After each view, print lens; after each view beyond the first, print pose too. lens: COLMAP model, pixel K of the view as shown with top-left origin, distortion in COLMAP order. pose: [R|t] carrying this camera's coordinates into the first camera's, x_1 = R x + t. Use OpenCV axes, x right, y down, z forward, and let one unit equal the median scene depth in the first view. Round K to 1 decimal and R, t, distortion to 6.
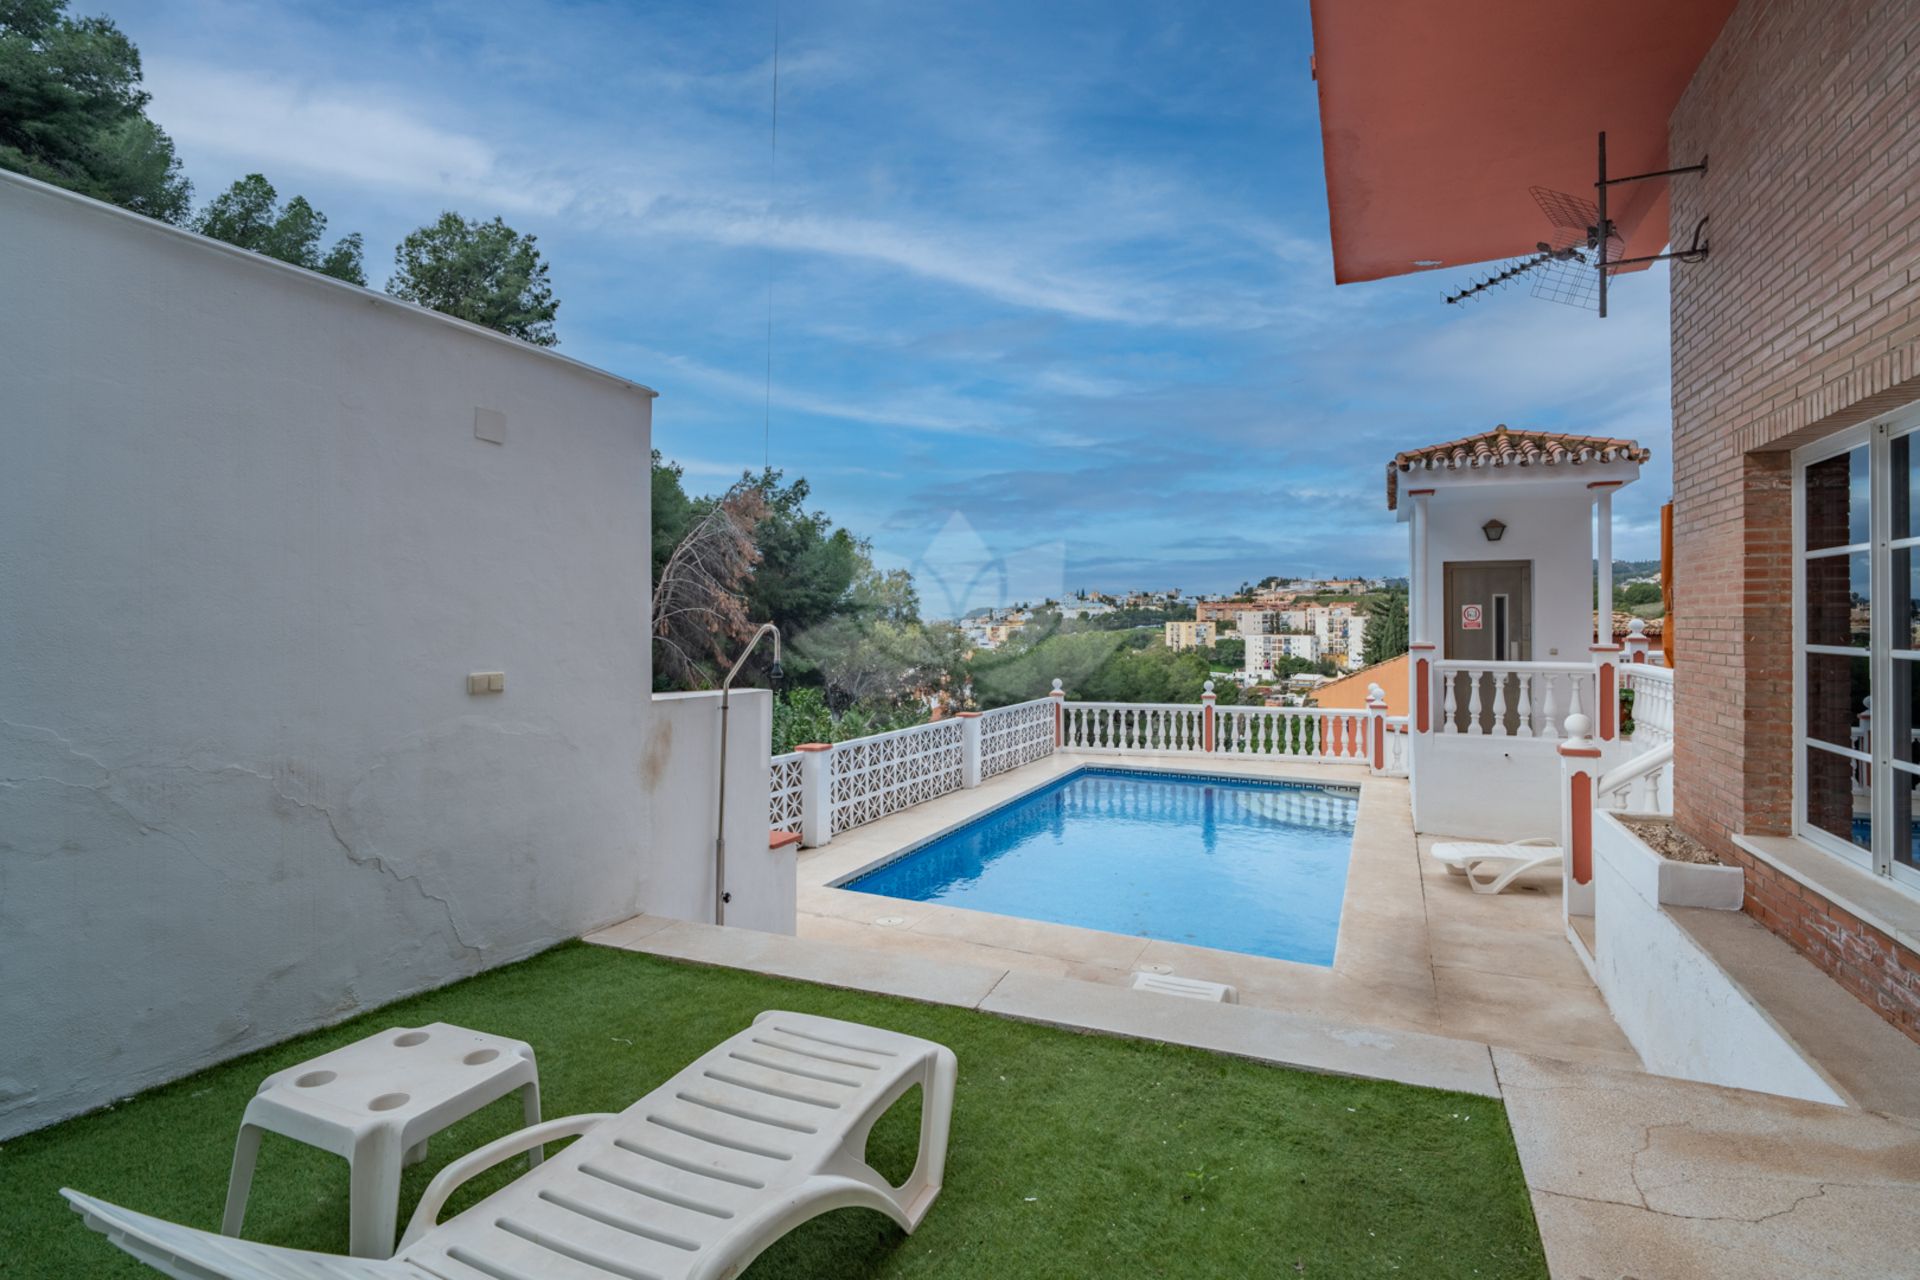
lens RADIAL K [[905.1, 0, 964.7], [0, 905.1, 619.7], [0, 0, 1]] dist [0.017103, -0.019428]
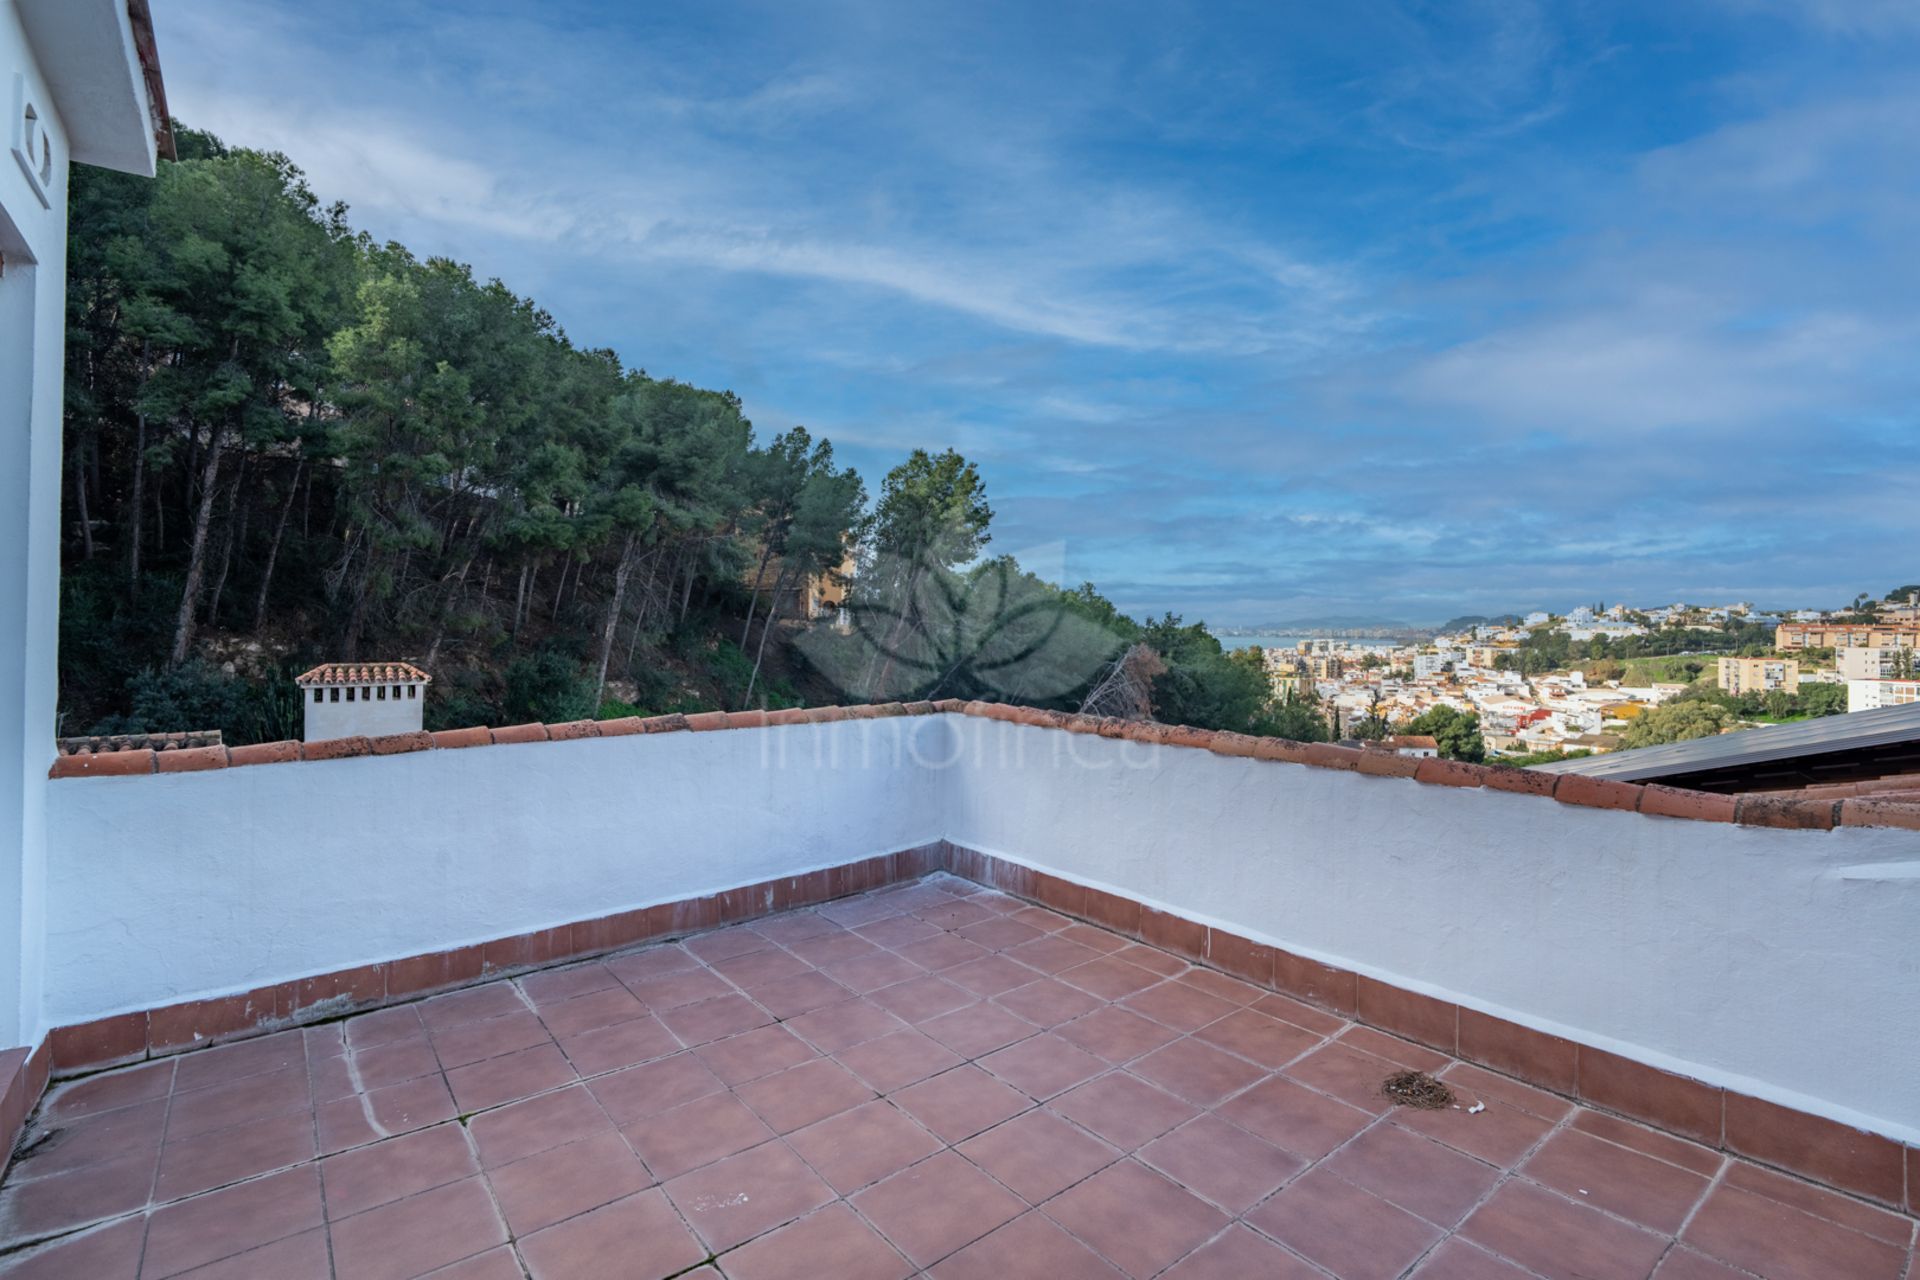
lens RADIAL K [[916.6, 0, 969.9], [0, 916.6, 611.9], [0, 0, 1]] dist [-0.000893, 0.000043]
pose [[0.885871, -0.001147, -0.463931, 0.079399], [-0.003780, 0.999946, -0.009691, -0.152238], [0.463917, 0.010339, 0.885818, -0.081510]]
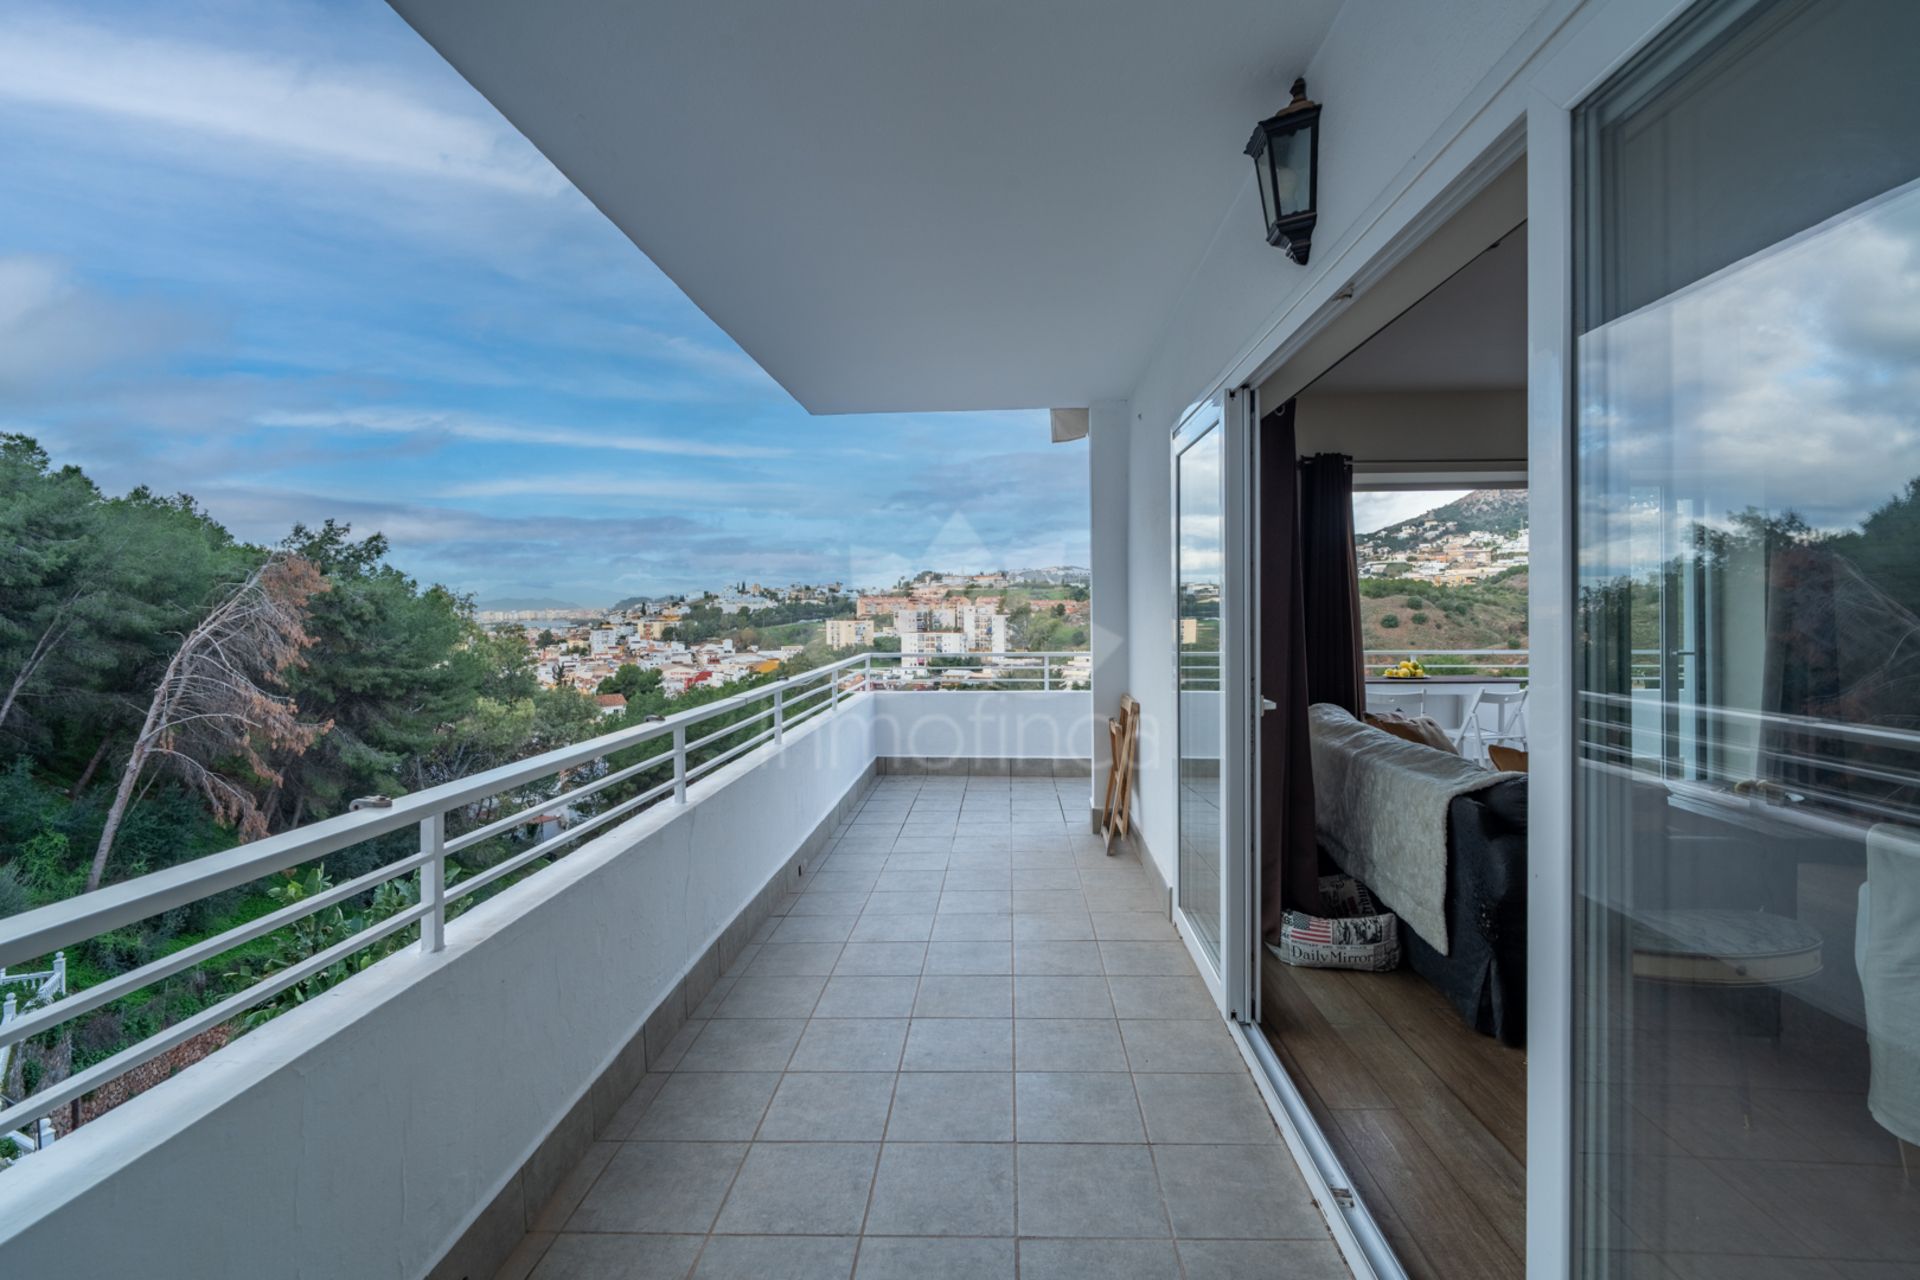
lens RADIAL K [[905.1, 0, 964.7], [0, 905.1, 619.7], [0, 0, 1]] dist [0.017103, -0.019428]
pose [[0.933546, -0.013628, 0.358199, 0.026151], [0.007894, 0.999816, 0.017466, -0.083952], [-0.358372, -0.013478, 0.933482, 0.013878]]
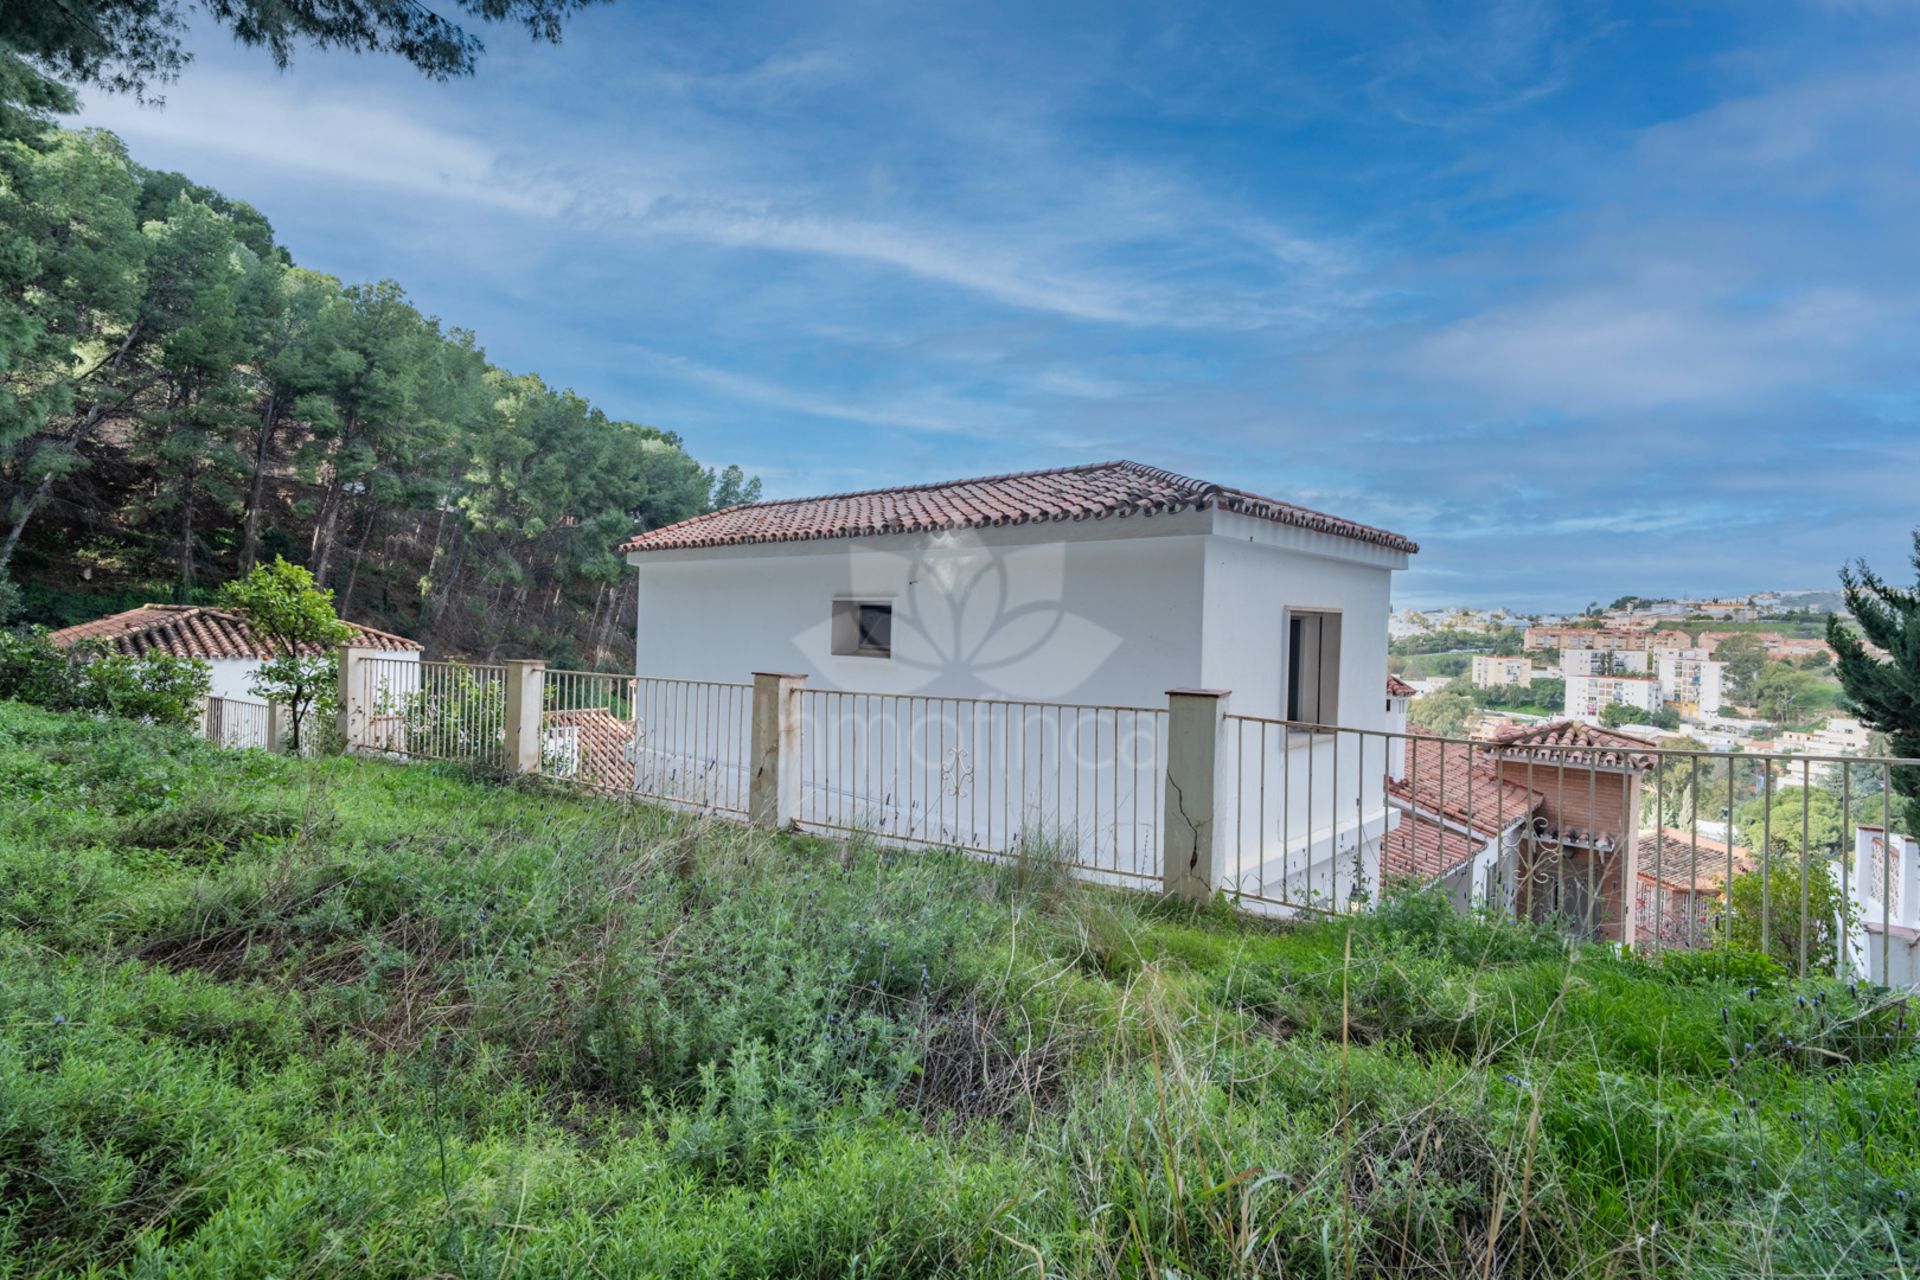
lens RADIAL K [[920.9, 0, 960.1], [0, 920.9, 632.7], [0, 0, 1]] dist [0.002781, -0.000702]
pose [[0.947736, 0.028331, -0.317797, 0.129237], [-0.022036, 0.999484, 0.023384, -0.180409], [0.318295, -0.015159, 0.947870, -0.369217]]
